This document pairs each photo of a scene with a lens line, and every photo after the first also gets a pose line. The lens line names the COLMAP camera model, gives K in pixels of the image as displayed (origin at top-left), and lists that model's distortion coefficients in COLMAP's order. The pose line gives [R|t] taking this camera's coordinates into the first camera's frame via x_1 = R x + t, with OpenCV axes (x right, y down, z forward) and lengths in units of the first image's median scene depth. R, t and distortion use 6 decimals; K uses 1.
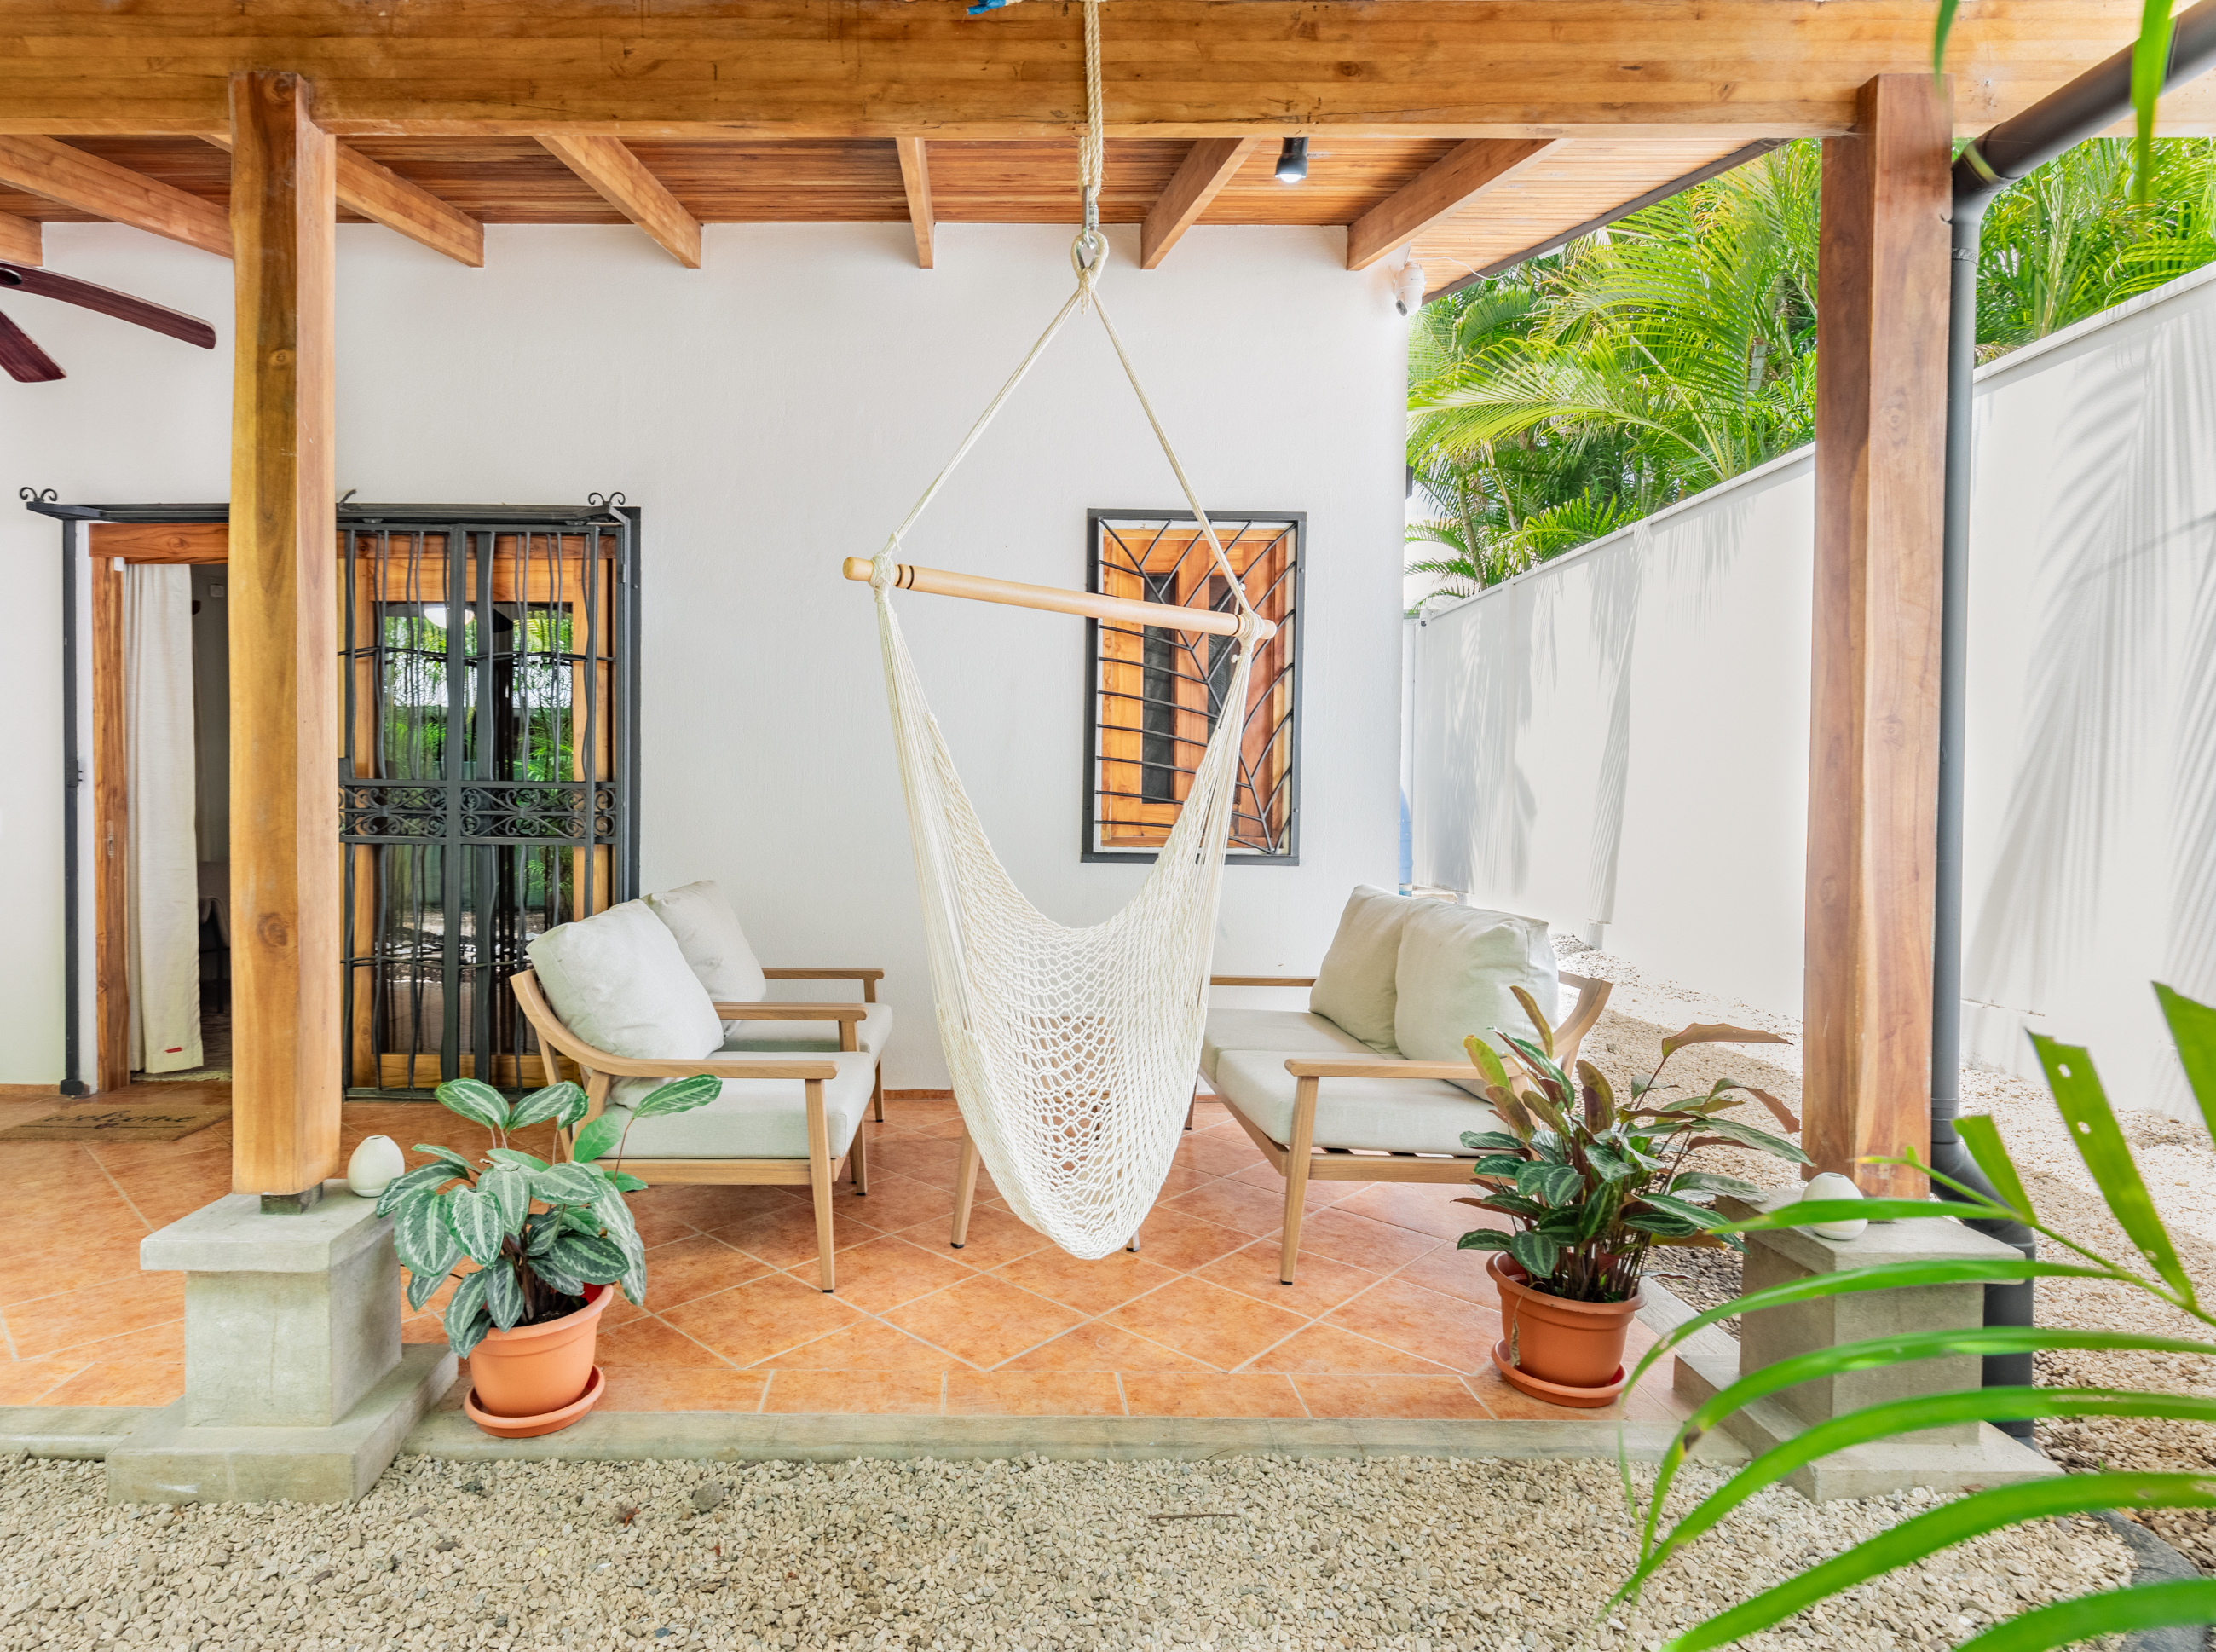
lens RADIAL K [[1158.5, 0, 1108.3], [0, 1158.5, 822.3], [0, 0, 1]] dist [0.007251, 0.000000]
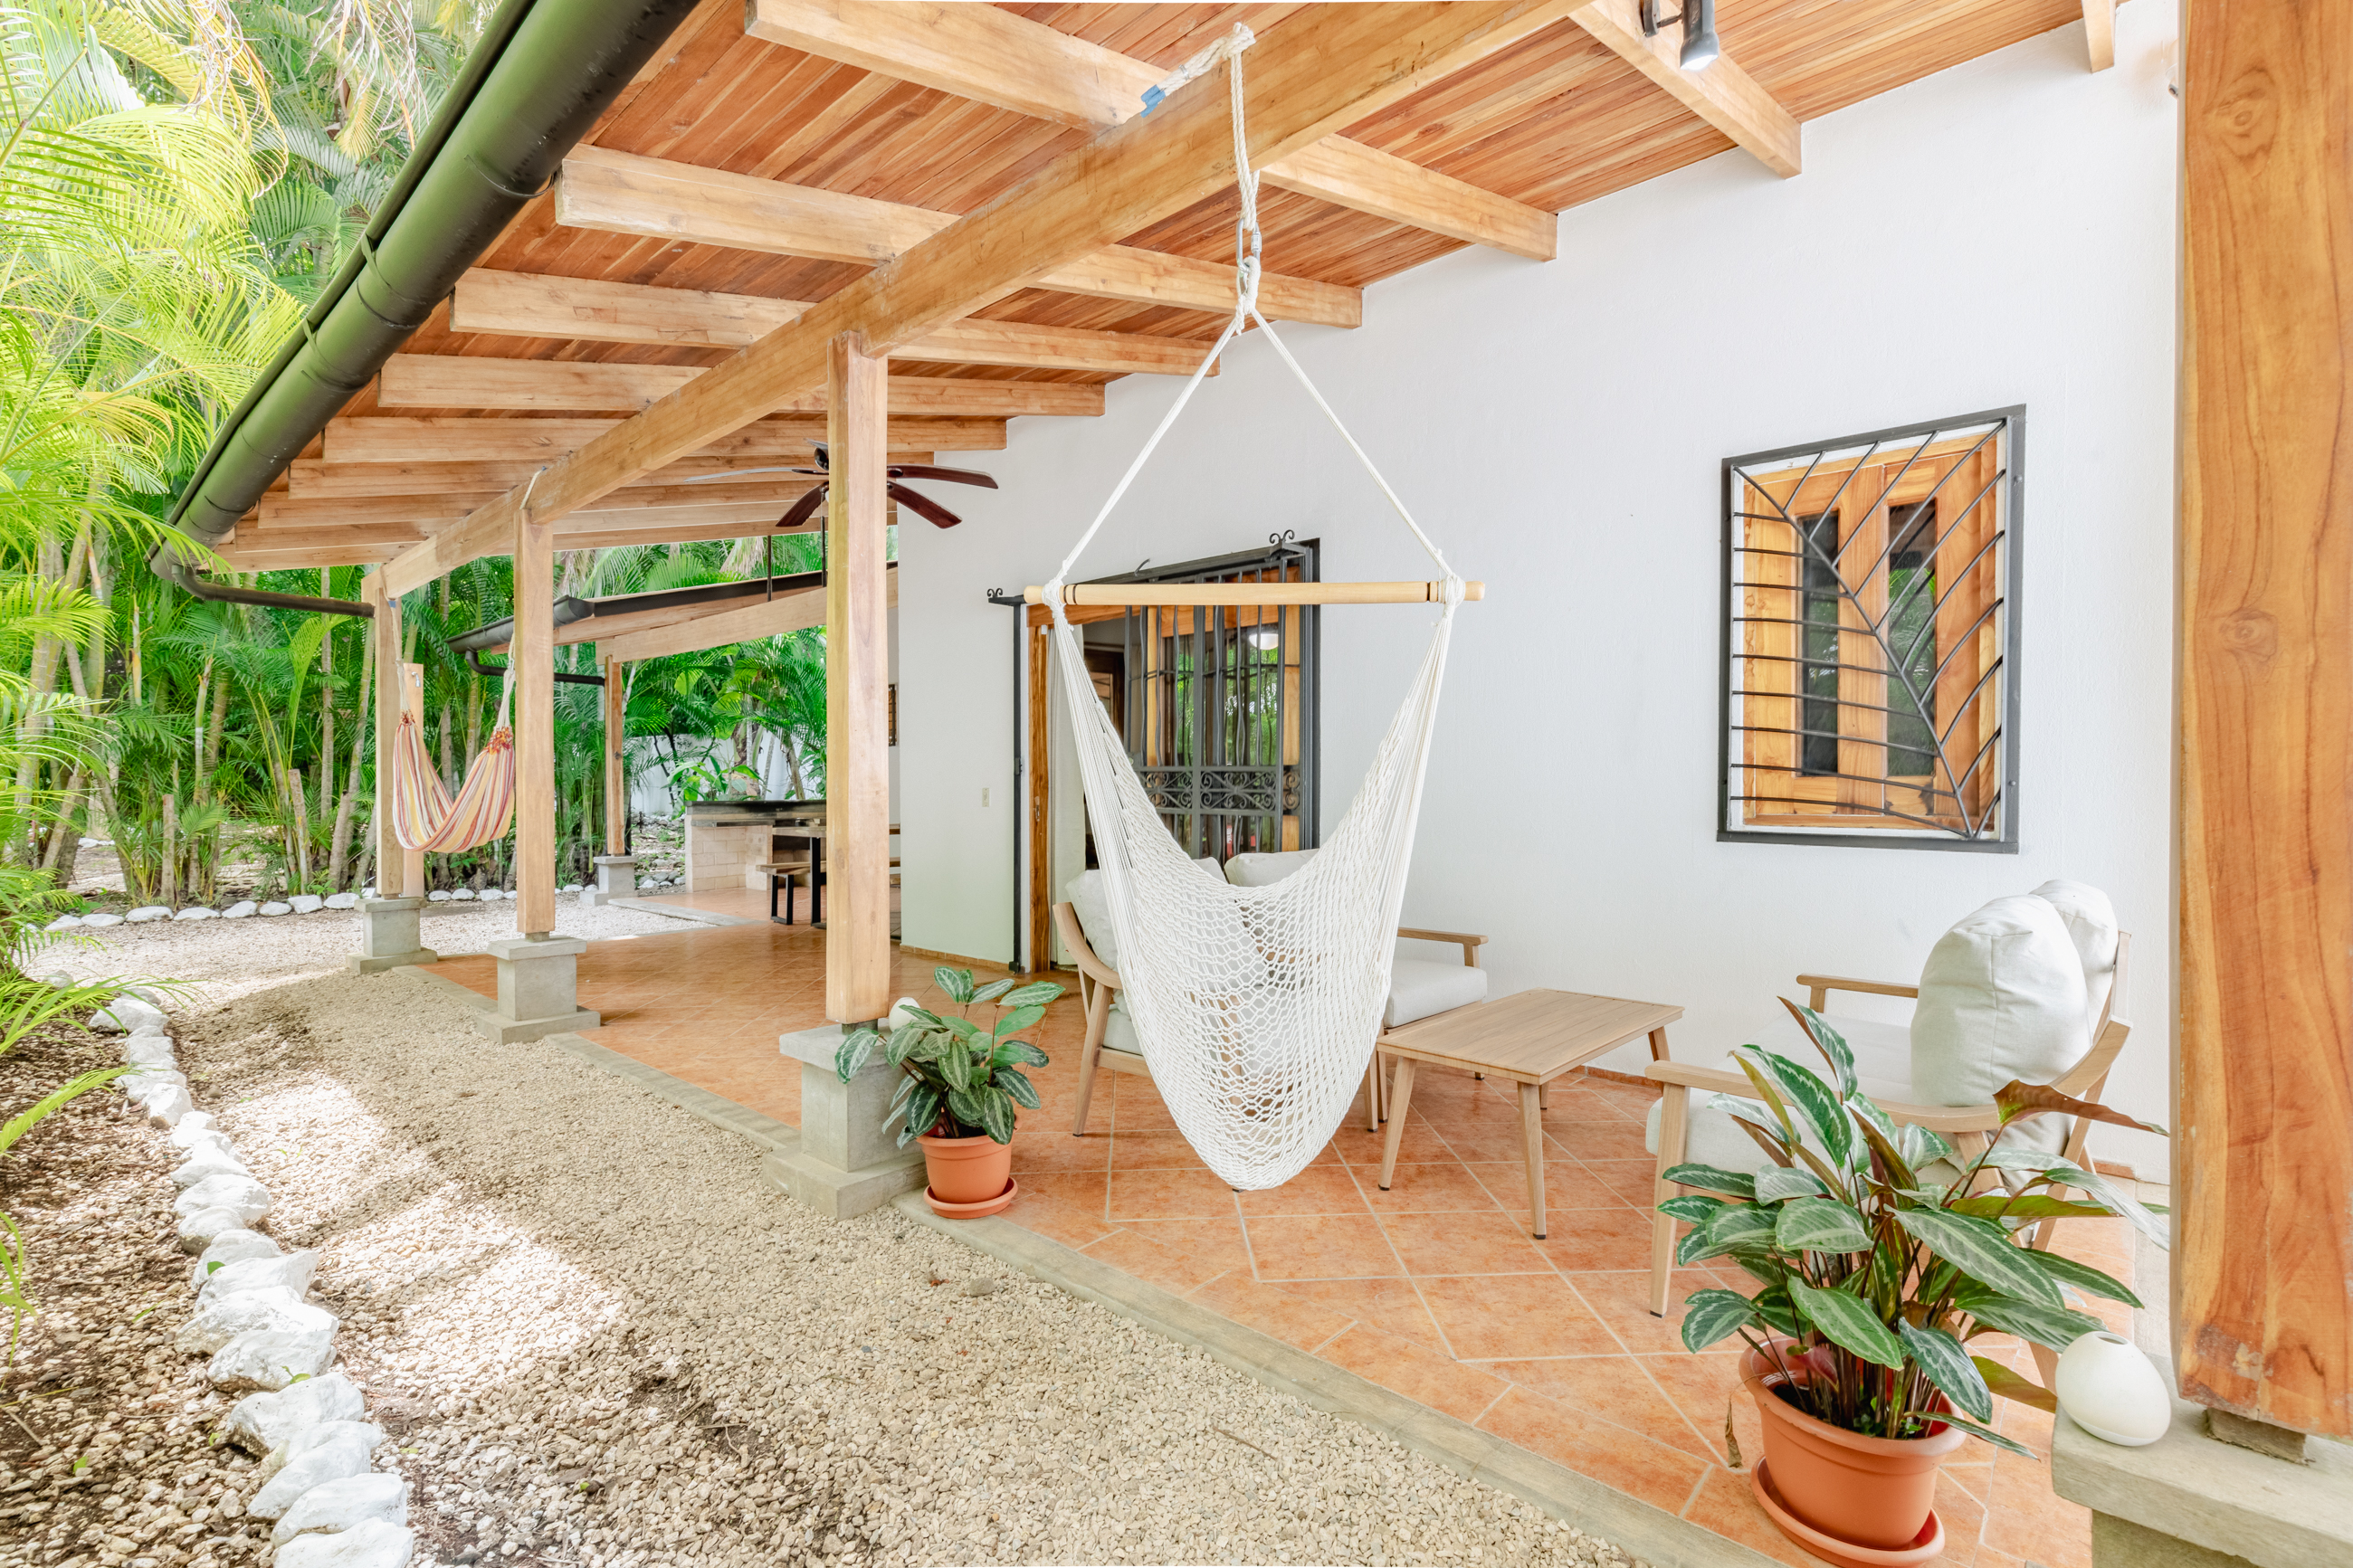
lens RADIAL K [[1068.8, 0, 1176.5], [0, 1068.8, 790.9], [0, 0, 1]] dist [0.011493, -0.000301]
pose [[0.740536, -0.003744, -0.672006, 0.235615], [-0.003767, 0.999946, -0.009723, 0.004012], [0.672006, 0.009732, 0.740482, 0.077782]]
